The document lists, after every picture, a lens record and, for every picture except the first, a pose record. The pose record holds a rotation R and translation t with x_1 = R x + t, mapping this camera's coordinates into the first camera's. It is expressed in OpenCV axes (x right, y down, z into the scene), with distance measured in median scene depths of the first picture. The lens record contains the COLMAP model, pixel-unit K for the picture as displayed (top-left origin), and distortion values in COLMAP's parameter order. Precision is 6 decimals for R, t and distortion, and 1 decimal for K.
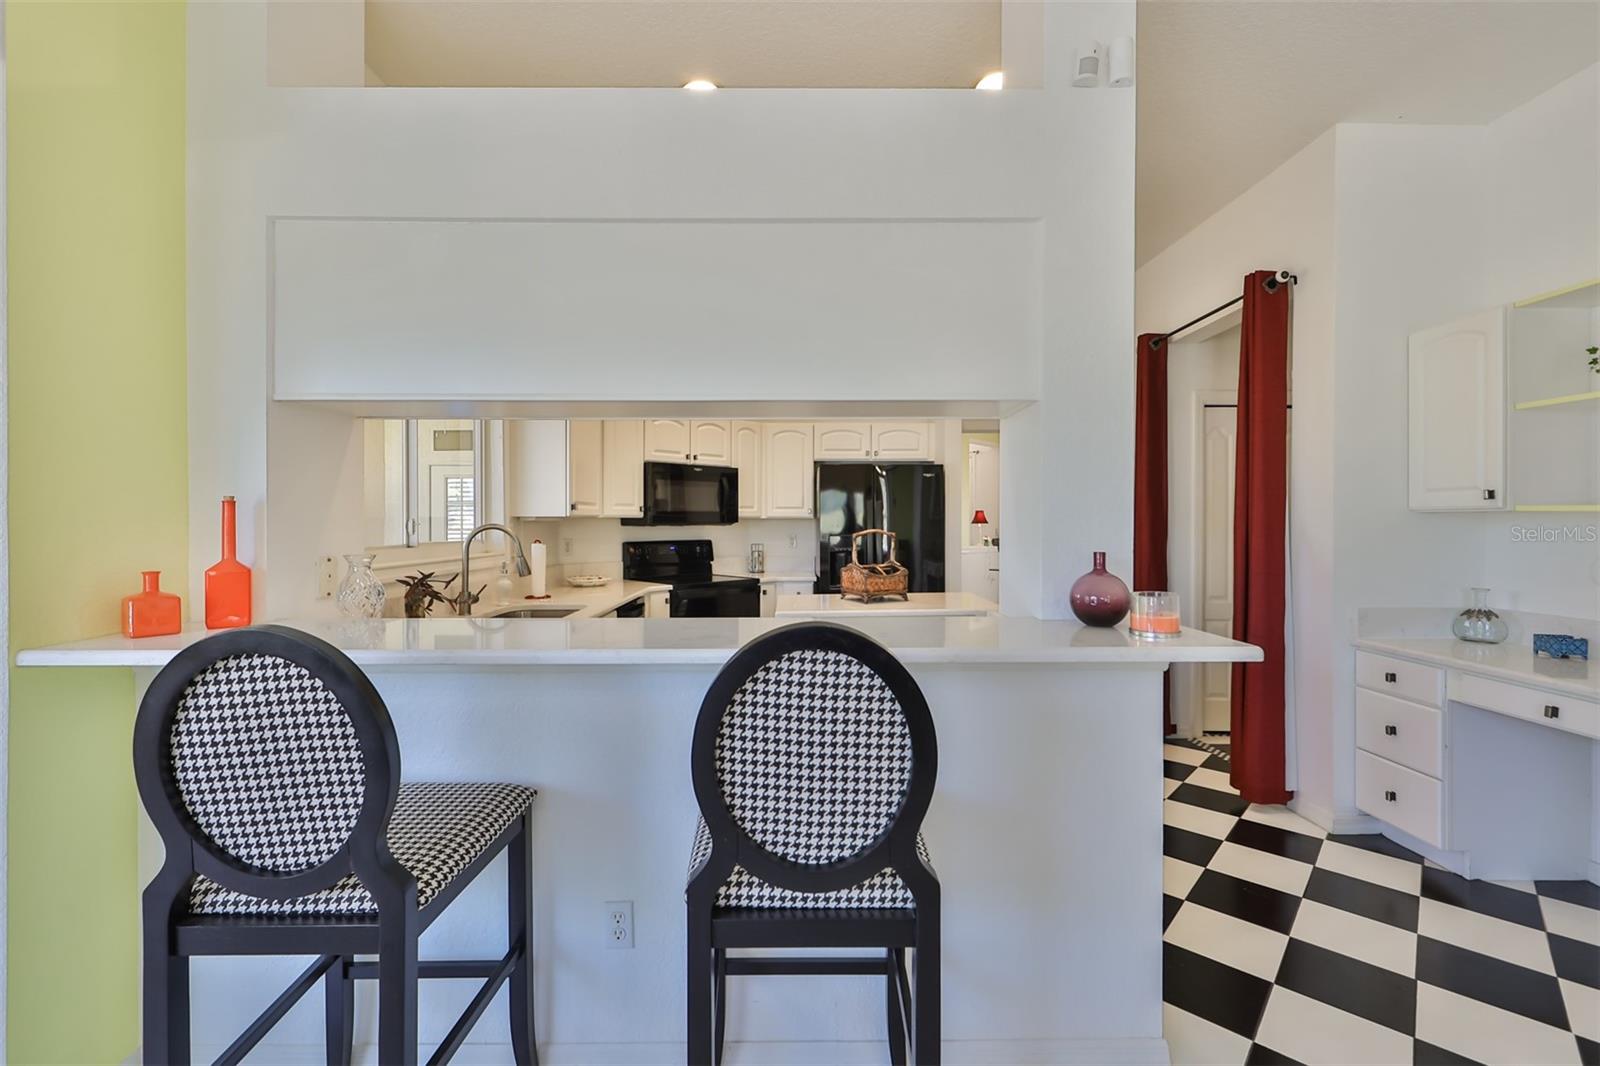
lens RADIAL K [[673.6, 0, 799.0], [0, 673.6, 527.0], [0, 0, 1]] dist [0.014158, 0.000032]
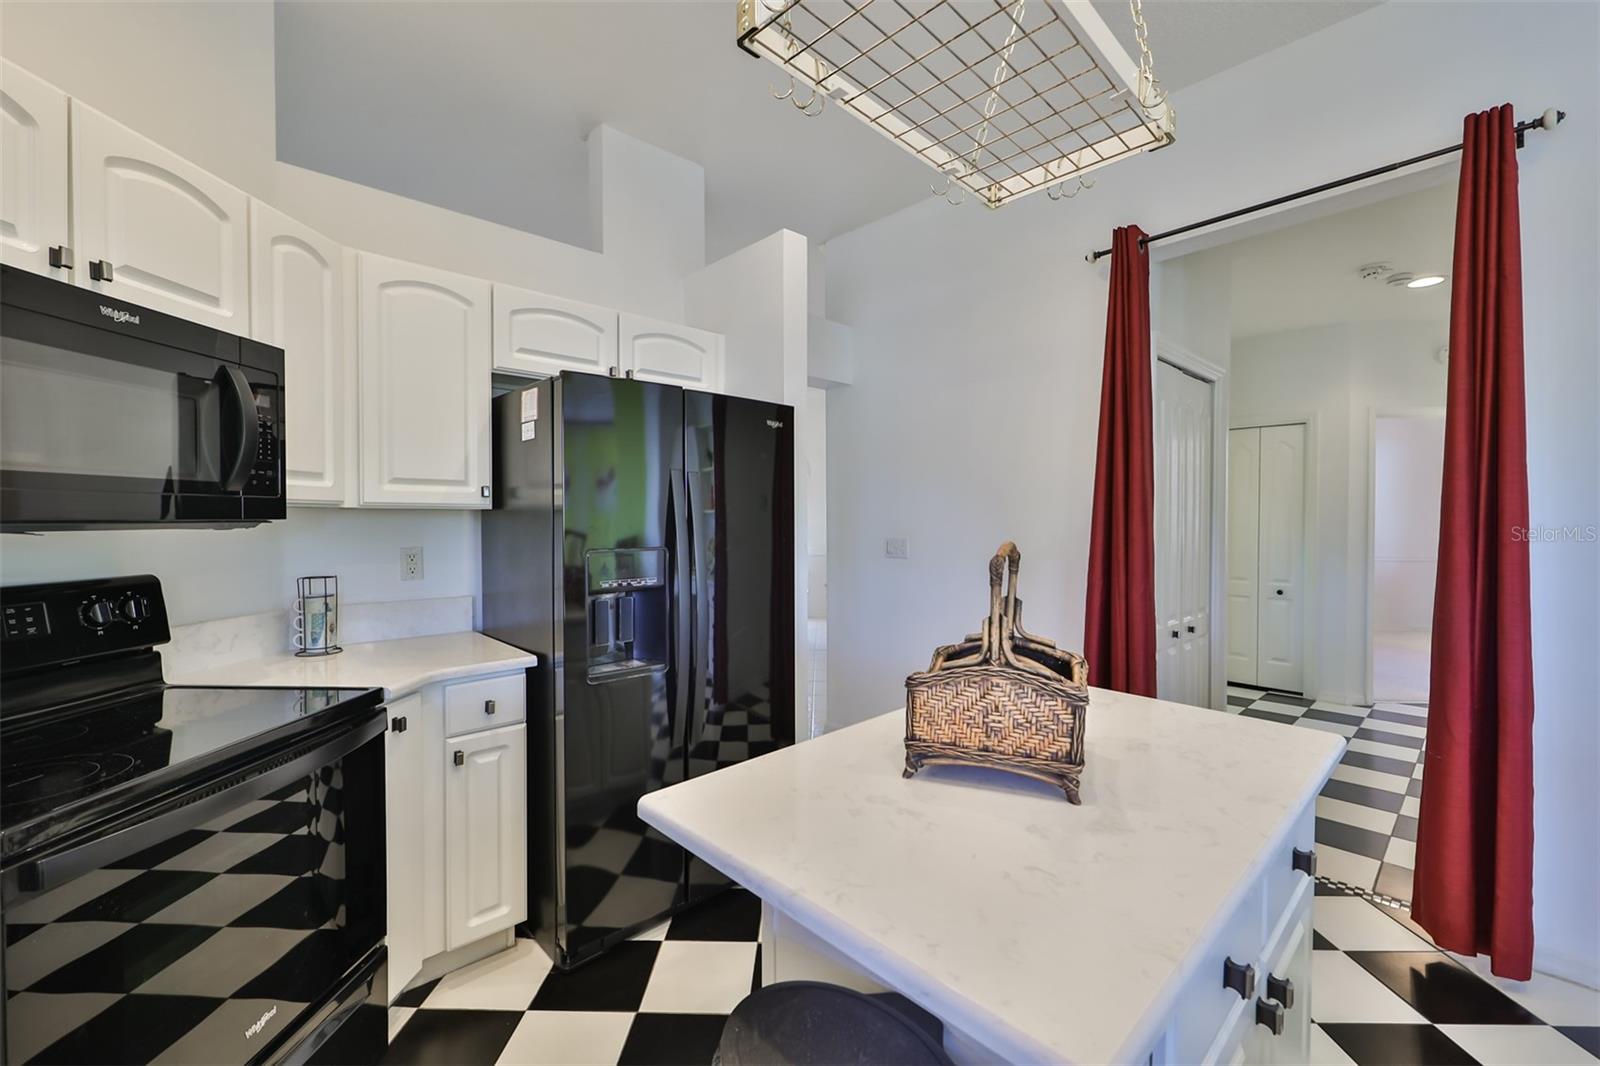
lens RADIAL K [[673.6, 0, 799.0], [0, 673.6, 527.0], [0, 0, 1]] dist [0.014158, 0.000032]
pose [[0.742822, -0.011741, 0.669386, -0.150273], [0.005039, 0.999916, 0.011947, -0.006873], [-0.669470, -0.005501, 0.742819, 0.710227]]
